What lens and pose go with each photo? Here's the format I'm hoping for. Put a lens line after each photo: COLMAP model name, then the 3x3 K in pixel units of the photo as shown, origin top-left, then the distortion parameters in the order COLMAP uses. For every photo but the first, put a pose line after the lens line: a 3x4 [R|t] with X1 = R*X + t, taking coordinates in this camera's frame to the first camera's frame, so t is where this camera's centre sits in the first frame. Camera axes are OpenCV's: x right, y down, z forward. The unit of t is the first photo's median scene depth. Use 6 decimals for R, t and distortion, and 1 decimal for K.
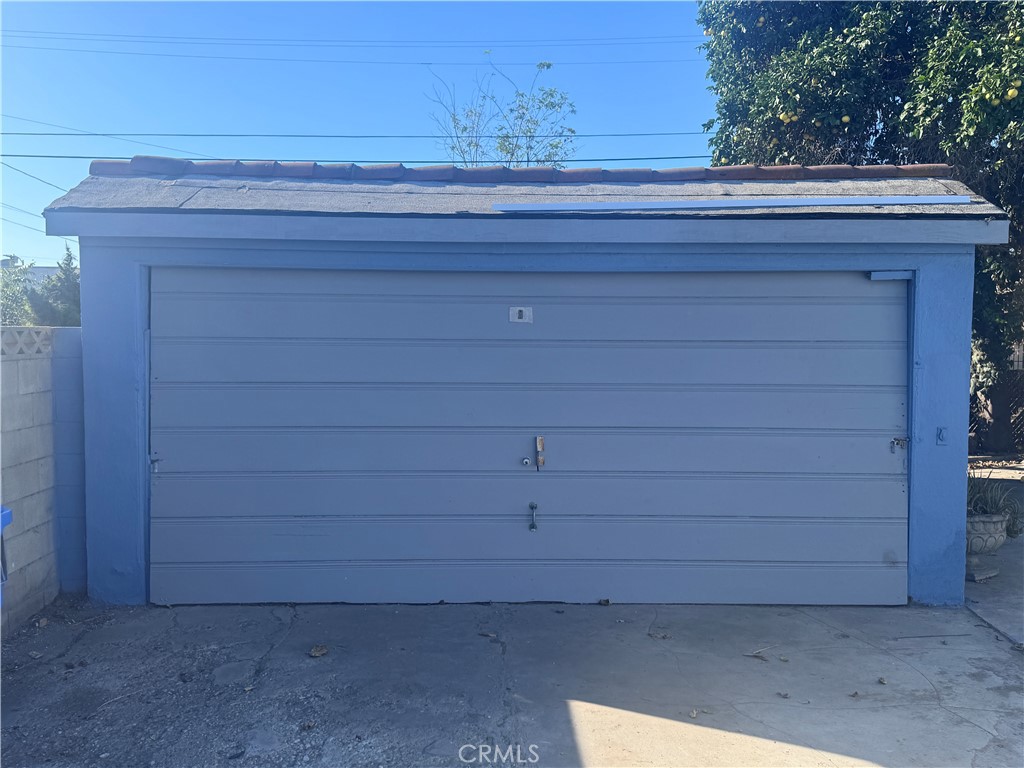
lens RADIAL K [[883.3, 0, 512.0], [0, 883.3, 384.0], [0, 0, 1]] dist [-0.002676, -0.001075]
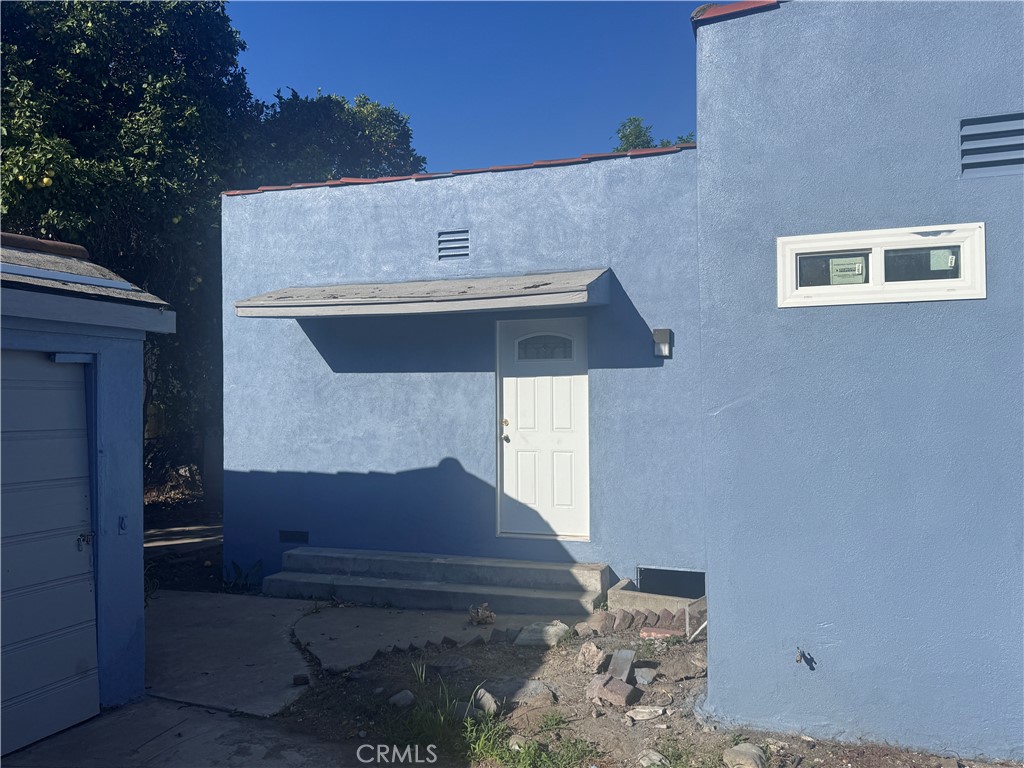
lens RADIAL K [[844.4, 0, 512.0], [0, 844.4, 384.0], [0, 0, 1]] dist [0.006742, 0.006083]
pose [[0.357207, 0.014749, 0.933909, -0.231012], [0.069323, 0.996699, -0.042255, -0.026476], [-0.931449, 0.079836, 0.355005, 0.256853]]
